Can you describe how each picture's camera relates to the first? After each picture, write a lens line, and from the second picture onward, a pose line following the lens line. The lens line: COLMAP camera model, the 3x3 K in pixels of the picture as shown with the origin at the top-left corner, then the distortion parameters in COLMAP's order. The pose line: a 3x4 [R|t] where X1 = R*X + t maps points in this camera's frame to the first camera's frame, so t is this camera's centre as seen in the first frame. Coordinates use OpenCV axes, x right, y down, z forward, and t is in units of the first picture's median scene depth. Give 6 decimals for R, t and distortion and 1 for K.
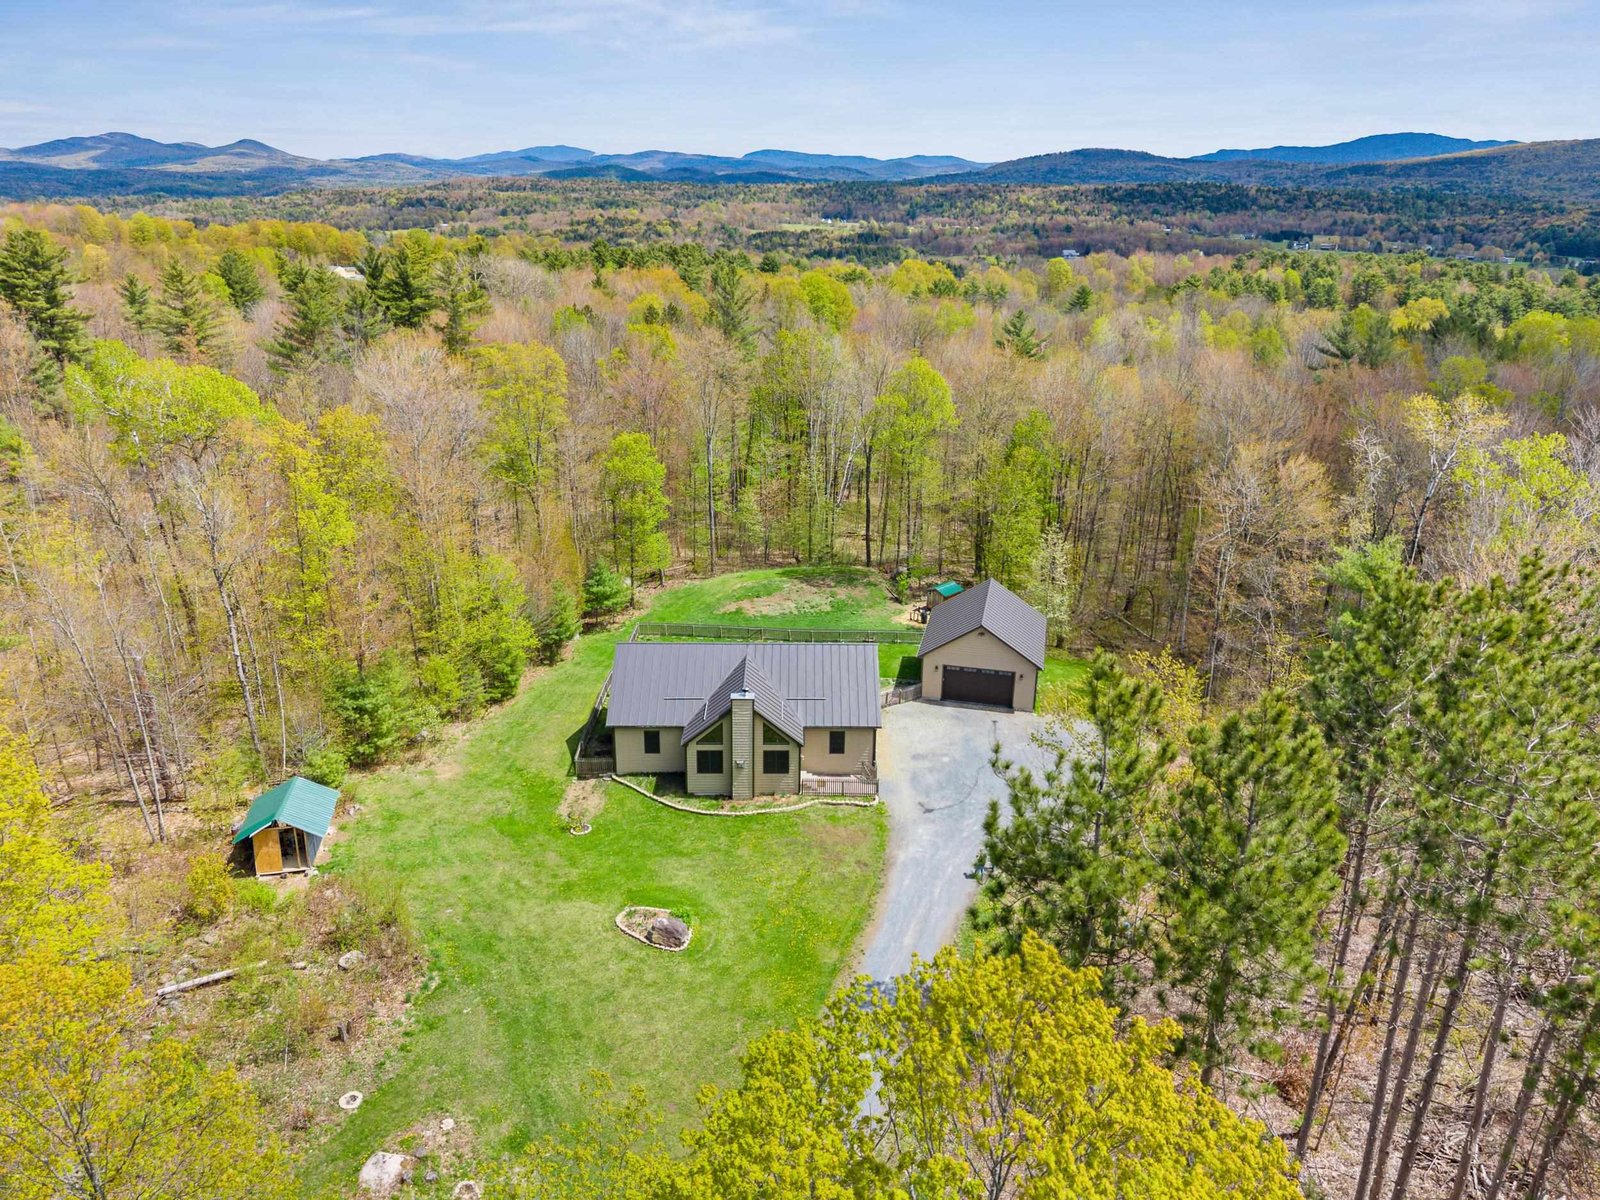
lens RADIAL K [[1107.3, 0, 804.1], [0, 1107.3, 601.0], [0, 0, 1]] dist [0.007119, -0.003046]
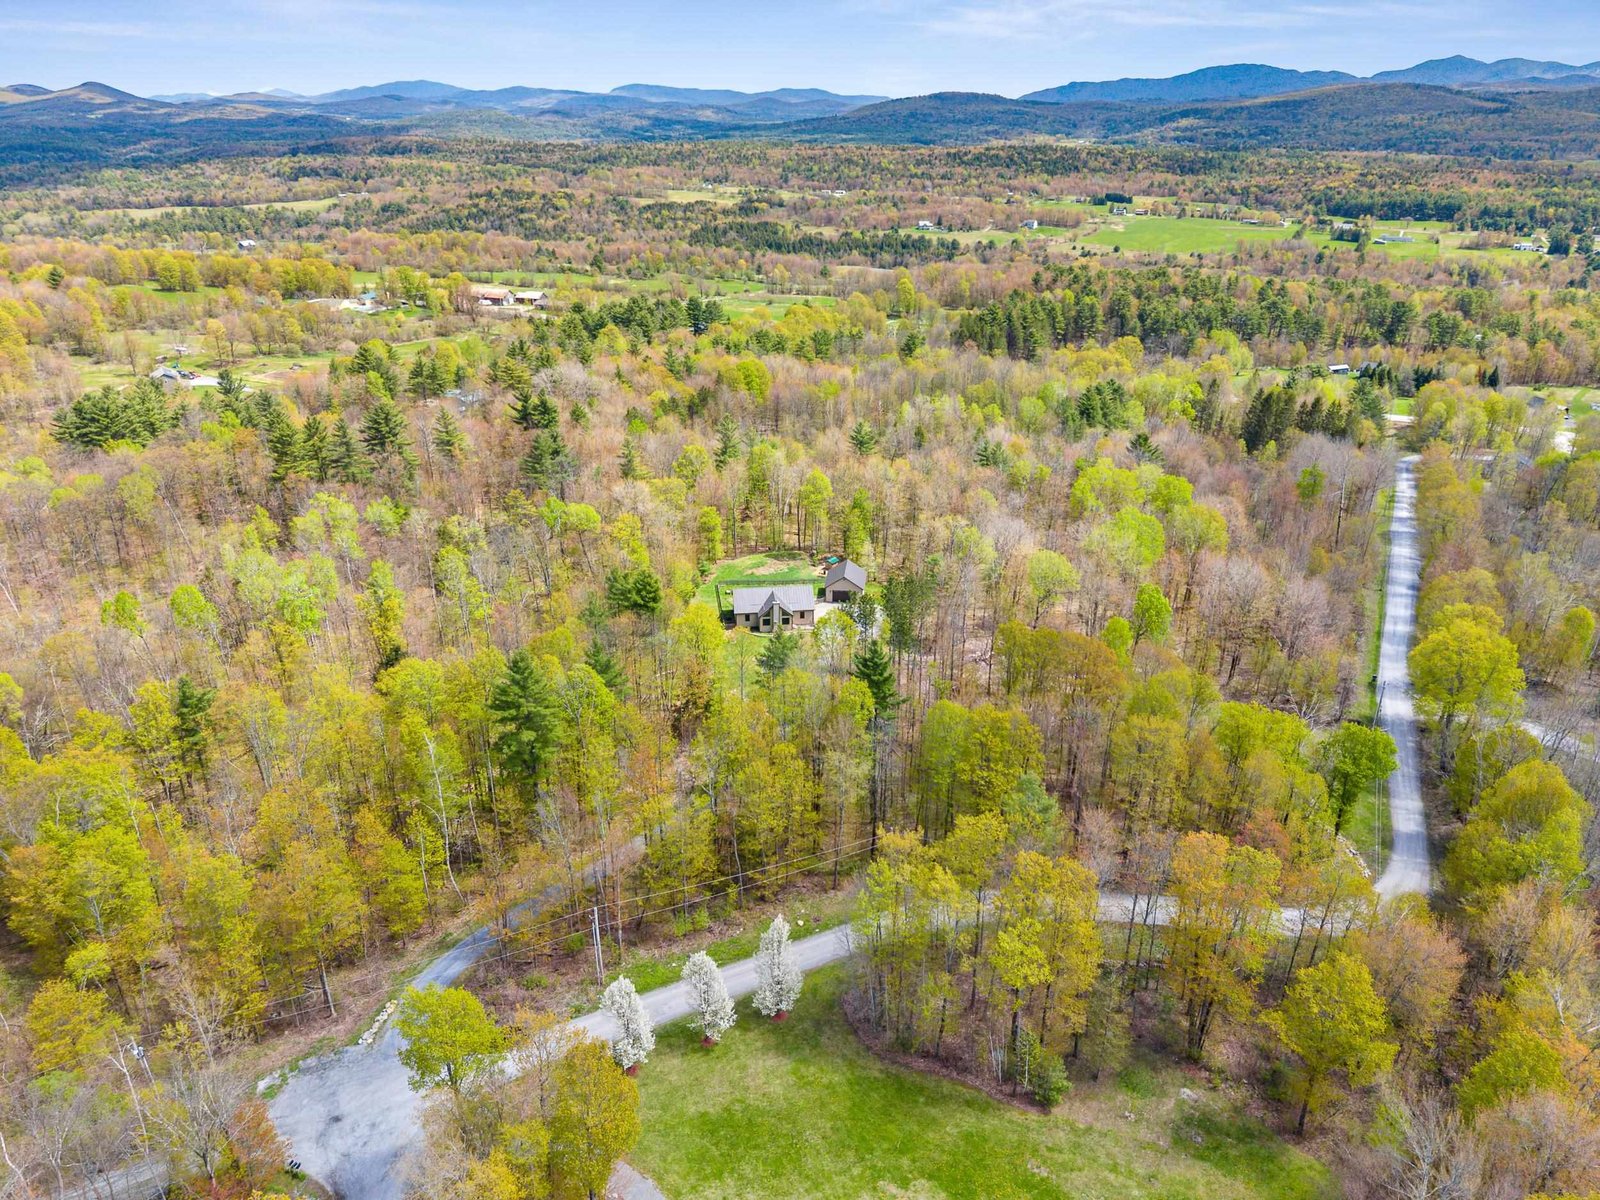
lens RADIAL K [[1107.3, 0, 802.0], [0, 1107.3, 598.0], [0, 0, 1]] dist [0.007119, -0.003046]
pose [[0.993799, -0.055210, 0.096512, -0.017651], [0.048938, 0.996606, 0.066193, -0.008769], [-0.099839, -0.061059, 0.993128, -0.140293]]
